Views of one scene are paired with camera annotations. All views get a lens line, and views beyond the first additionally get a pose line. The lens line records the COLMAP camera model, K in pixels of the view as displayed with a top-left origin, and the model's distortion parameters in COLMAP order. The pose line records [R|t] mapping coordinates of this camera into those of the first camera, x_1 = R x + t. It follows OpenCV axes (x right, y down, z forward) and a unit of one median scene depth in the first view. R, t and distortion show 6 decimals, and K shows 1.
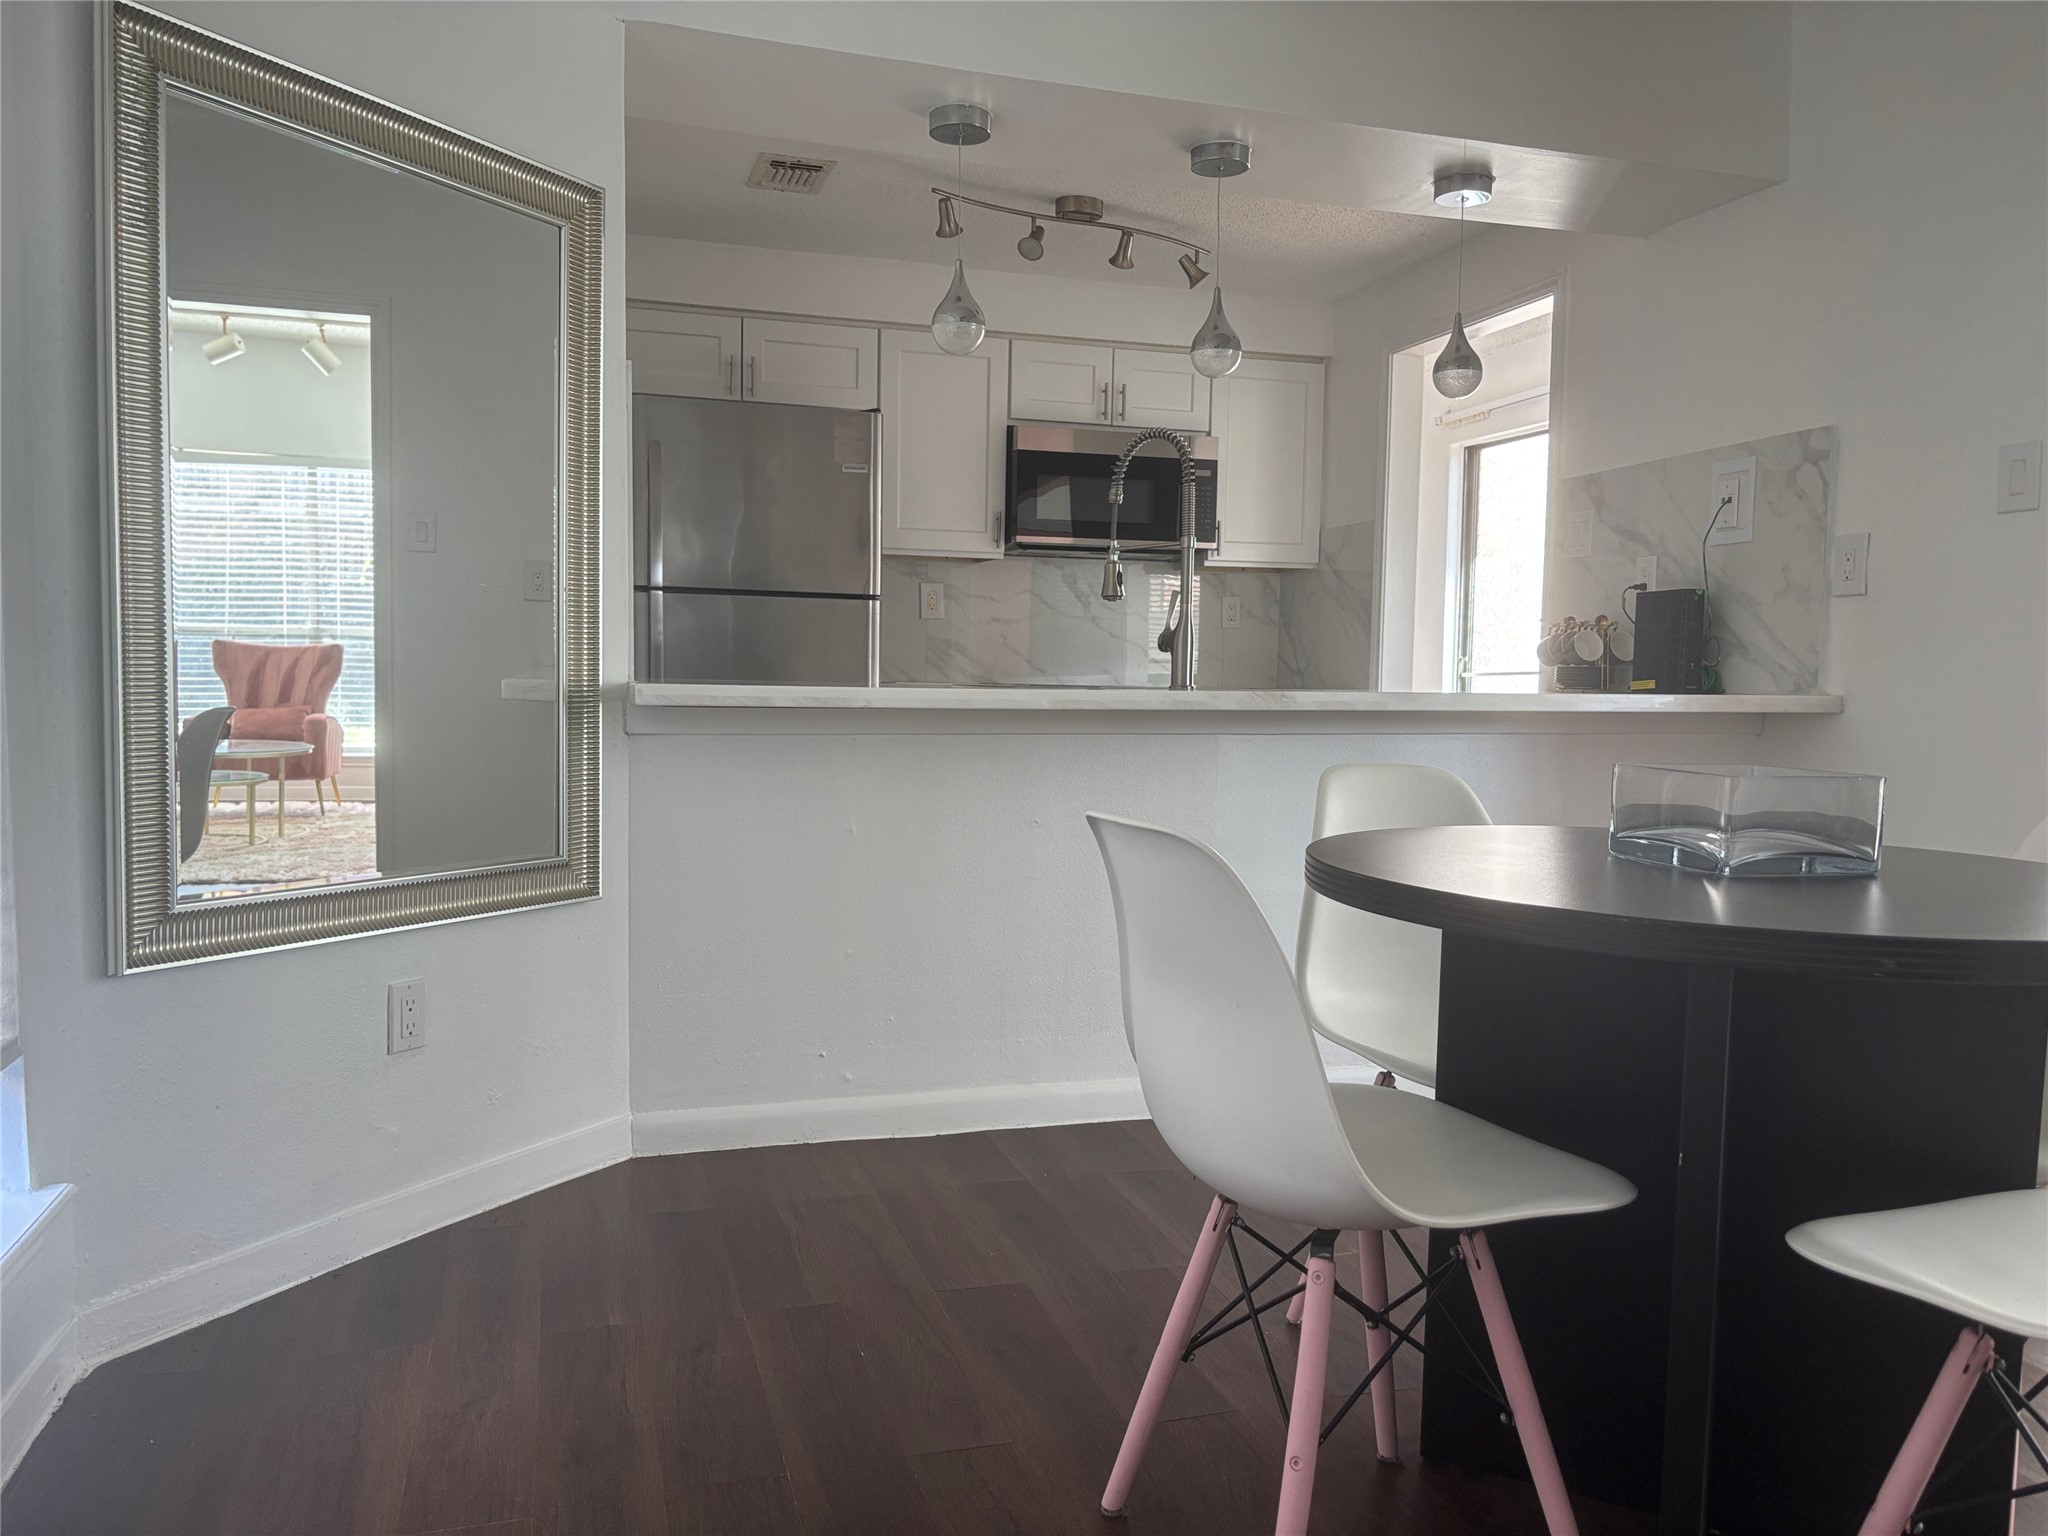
lens RADIAL K [[1544.2, 0, 1024.0], [0, 1544.2, 768.0], [0, 0, 1]] dist [0.003064, -0.004778]
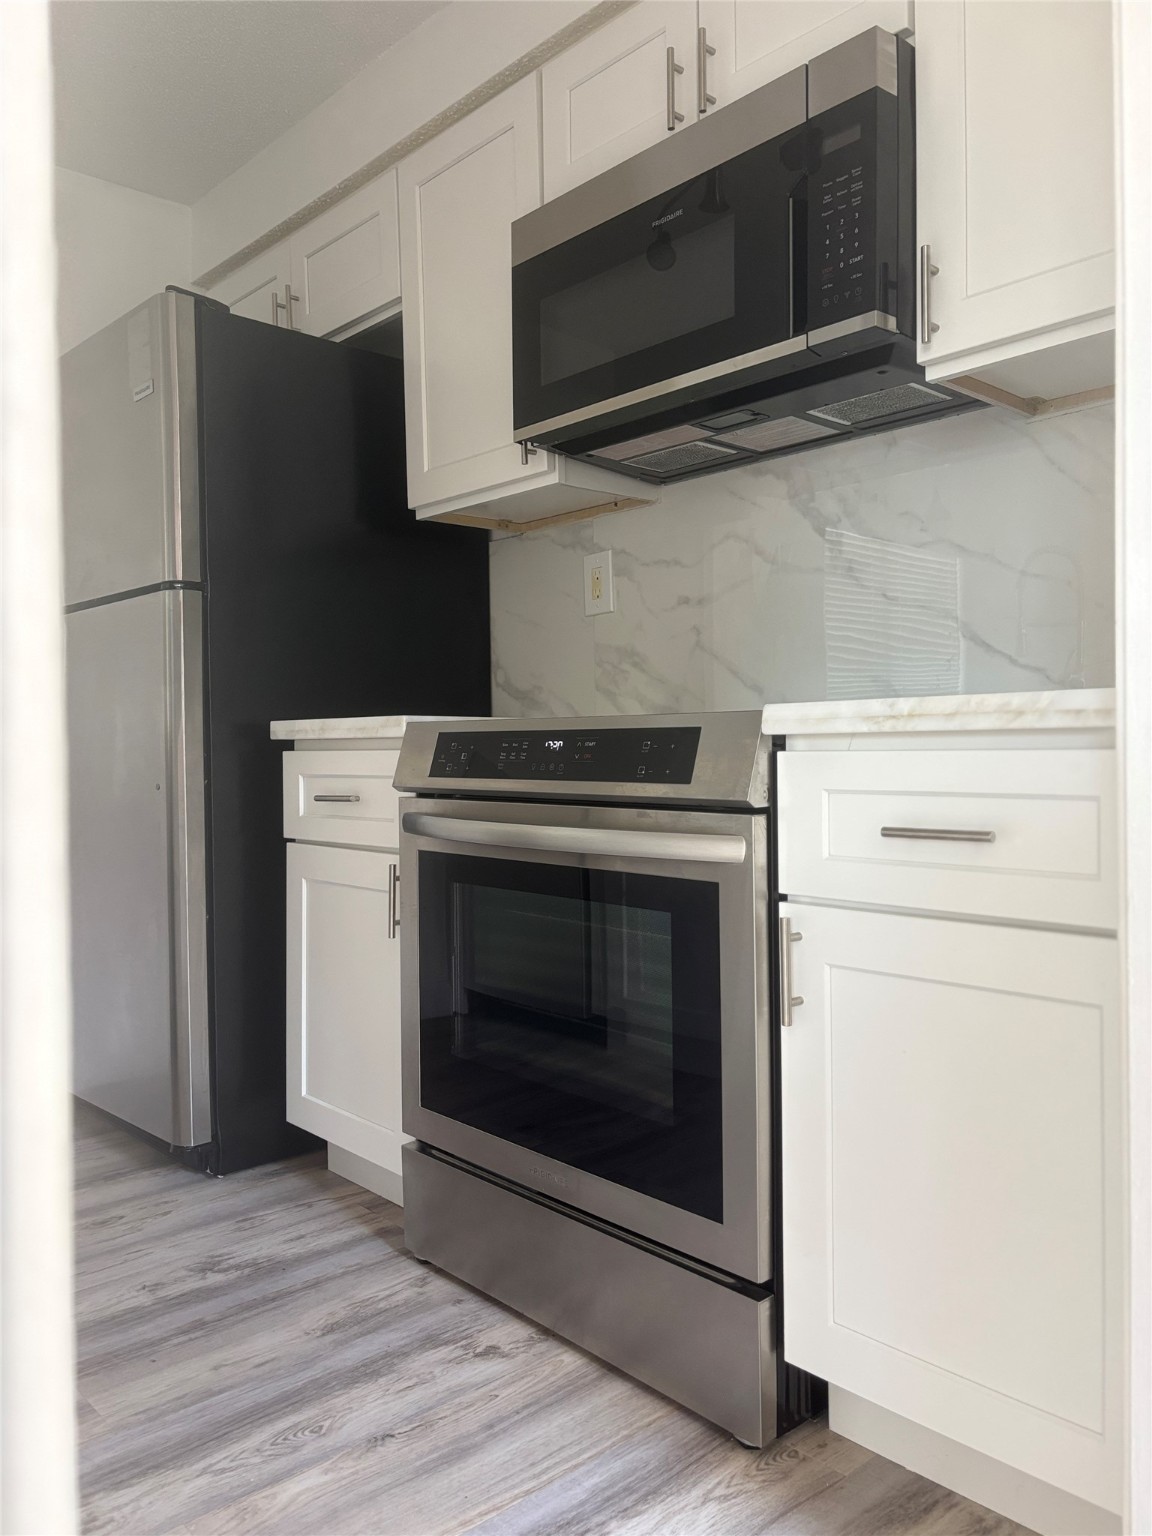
lens RADIAL K [[1178.8, 0, 543.0], [0, 1178.8, 759.0], [0, 0, 1]] dist [0.005214, -0.002681]
pose [[0.392838, -0.013962, -0.919502, 0.341329], [-0.032751, 0.999038, -0.029162, -0.027356], [0.919024, 0.041571, 0.392003, 0.801135]]
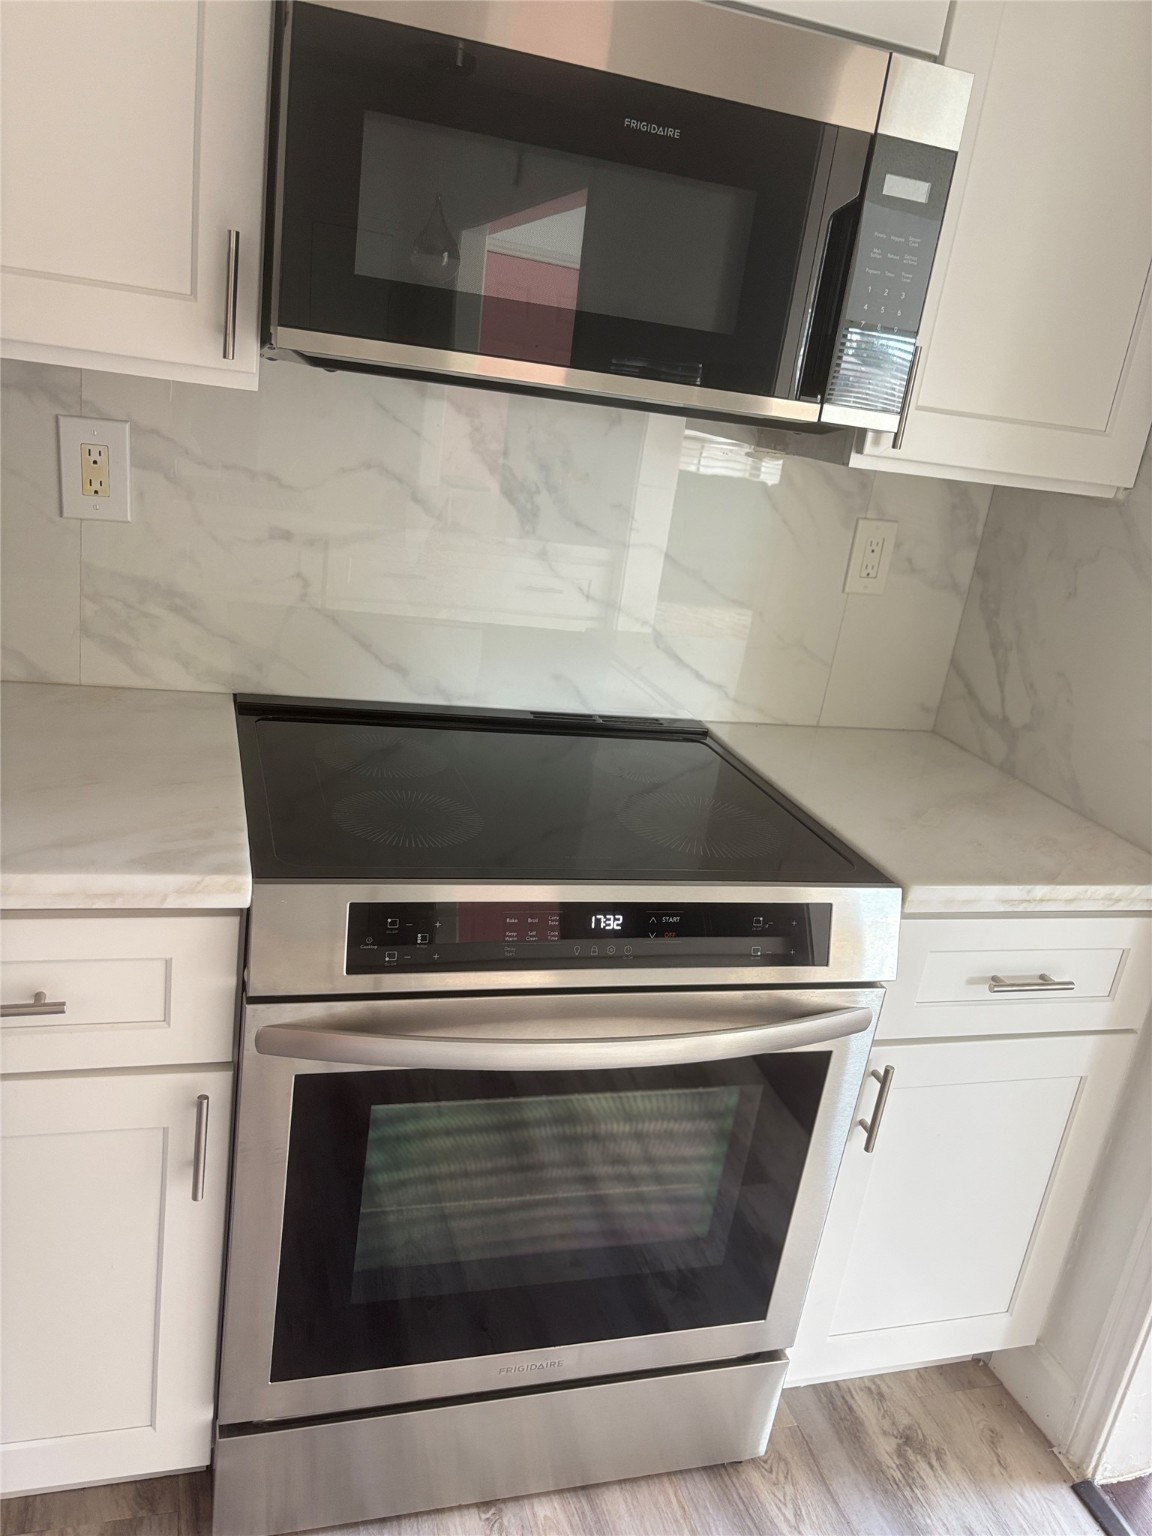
lens RADIAL K [[1158.1, 0, 576.0], [0, 1158.1, 768.0], [0, 0, 1]] dist [0.003064, -0.004778]
pose [[0.992128, 0.122237, 0.027205, 0.053958], [-0.125101, 0.957654, 0.259323, -0.125135], [0.005646, -0.260685, 0.965407, 0.711295]]
